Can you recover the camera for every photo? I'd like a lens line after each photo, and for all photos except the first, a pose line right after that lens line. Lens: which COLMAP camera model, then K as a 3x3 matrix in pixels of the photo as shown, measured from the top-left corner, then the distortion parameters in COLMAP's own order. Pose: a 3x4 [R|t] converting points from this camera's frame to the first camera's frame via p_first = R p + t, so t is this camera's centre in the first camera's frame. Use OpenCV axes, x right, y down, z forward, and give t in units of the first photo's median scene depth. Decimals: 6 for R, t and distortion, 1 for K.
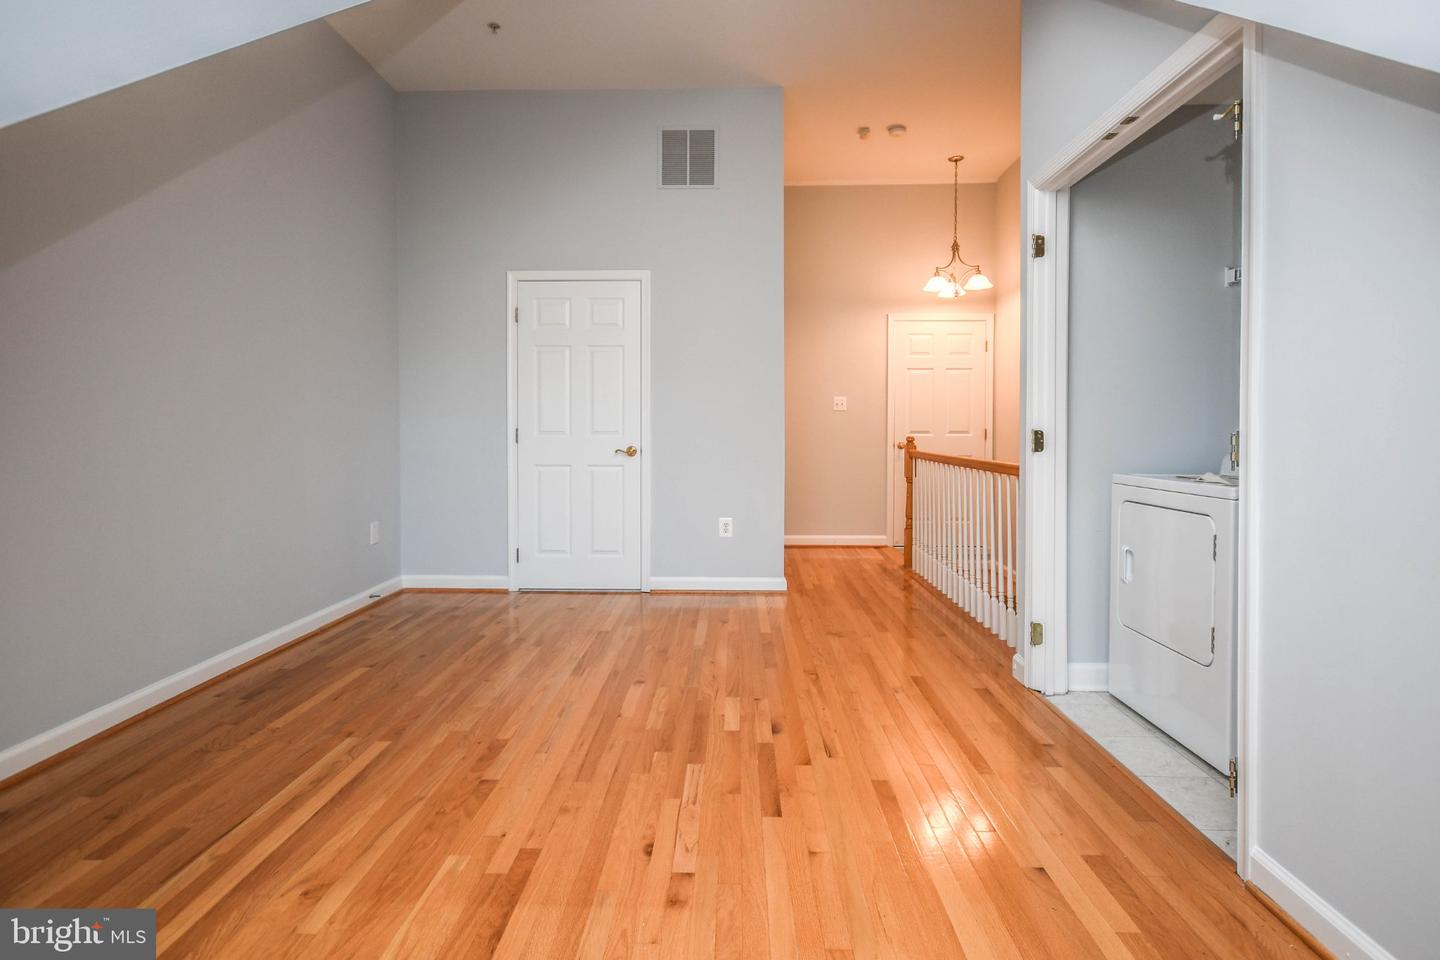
lens RADIAL K [[731.2, 0, 717.7], [0, 731.2, 438.0], [0, 0, 1]] dist [0.001191, -0.000742]
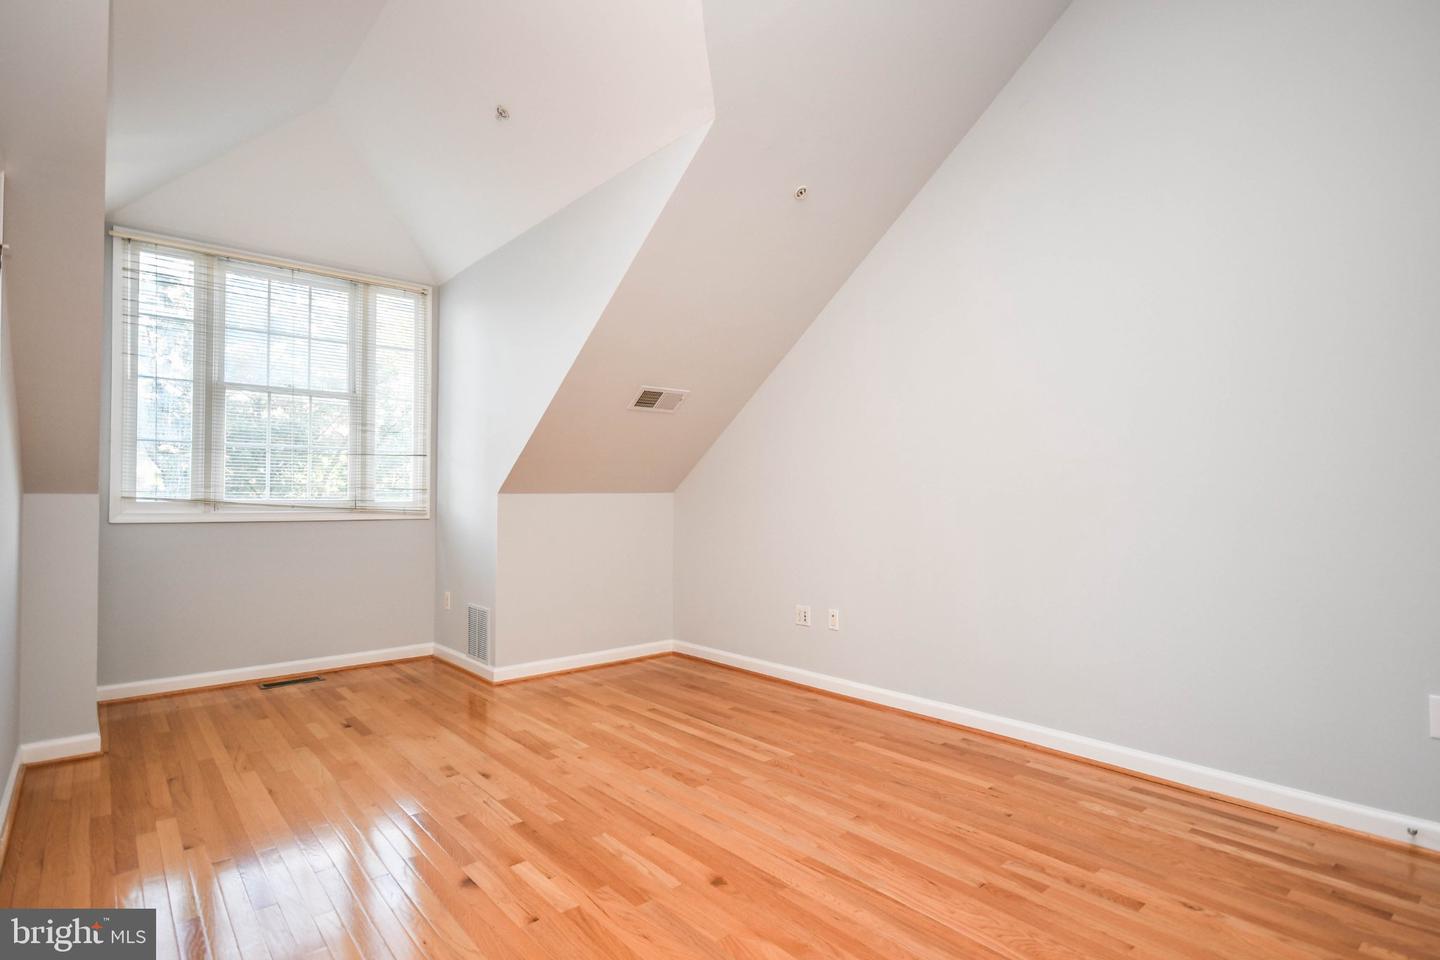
lens RADIAL K [[728.5, 0, 707.6], [0, 728.5, 477.6], [0, 0, 1]] dist [0.010802, -0.002678]
pose [[-0.753678, -0.014429, -0.657086, 0.474414], [-0.003811, 0.999838, -0.017585, -0.044374], [0.657233, -0.010749, -0.753611, 2.017908]]
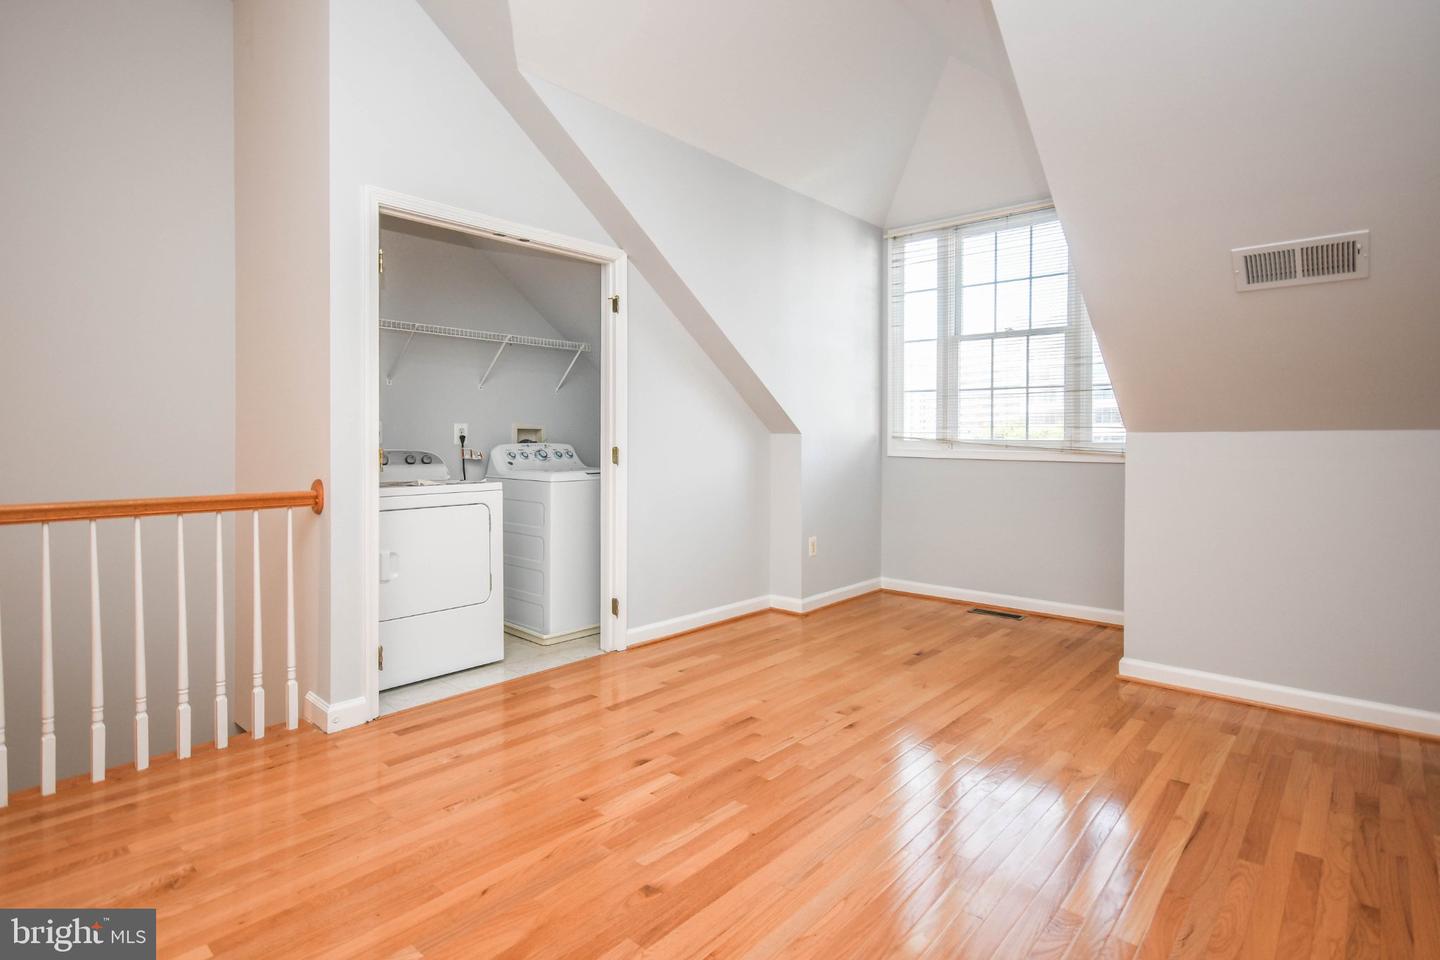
lens RADIAL K [[731.2, 0, 717.7], [0, 731.2, 438.0], [0, 0, 1]] dist [0.001191, -0.000742]
pose [[-0.763595, -0.001643, 0.645694, -0.697117], [0.005412, 0.999945, 0.008944, -0.041518], [-0.645673, 0.010324, -0.763544, 1.874840]]
